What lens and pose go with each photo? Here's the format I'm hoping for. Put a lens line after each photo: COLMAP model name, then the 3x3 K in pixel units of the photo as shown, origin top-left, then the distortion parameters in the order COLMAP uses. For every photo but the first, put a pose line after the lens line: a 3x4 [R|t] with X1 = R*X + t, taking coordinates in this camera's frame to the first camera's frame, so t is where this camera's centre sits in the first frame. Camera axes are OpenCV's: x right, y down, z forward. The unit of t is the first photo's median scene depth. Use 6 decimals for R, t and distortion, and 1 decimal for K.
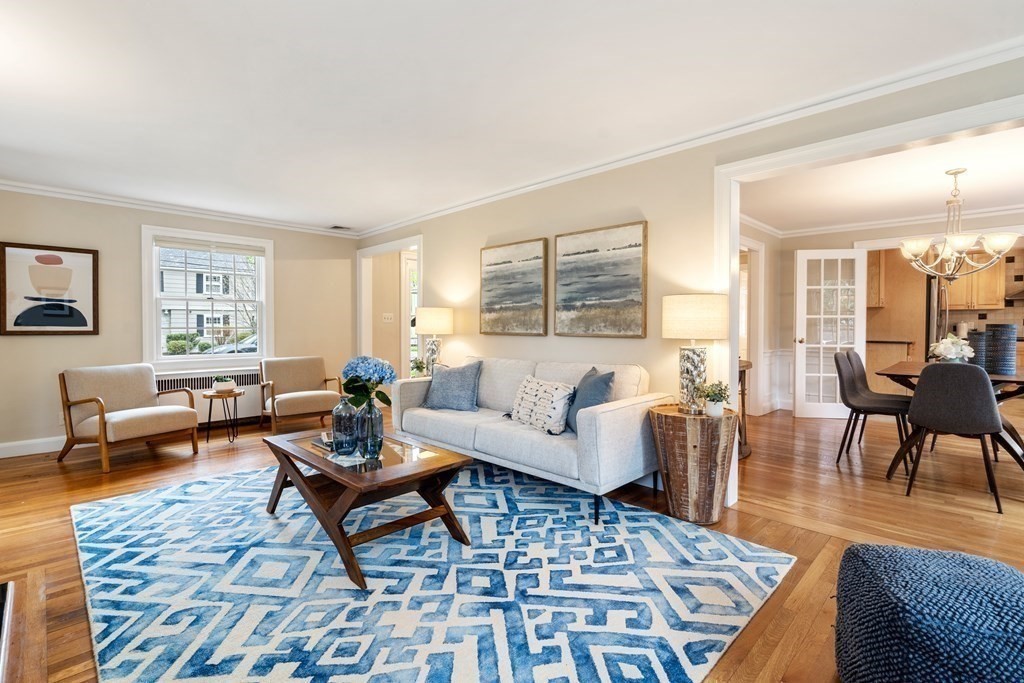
lens RADIAL K [[475.4, 0, 511.0], [0, 475.4, 339.2], [0, 0, 1]] dist [-0.002029, 0.000346]
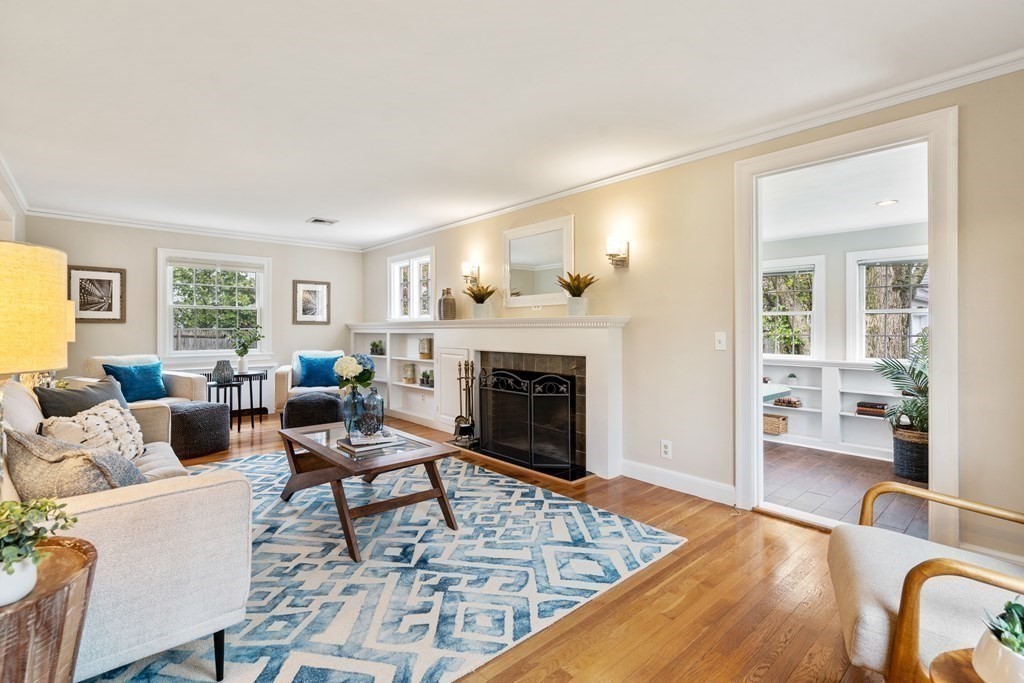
lens RADIAL K [[475.4, 0, 511.0], [0, 475.4, 339.2], [0, 0, 1]] dist [-0.002029, 0.000346]
pose [[-0.998371, -0.001217, 0.057035, -0.818174], [0.001474, 0.998889, 0.047105, -0.064508], [-0.057029, 0.047112, -0.997260, 2.319744]]
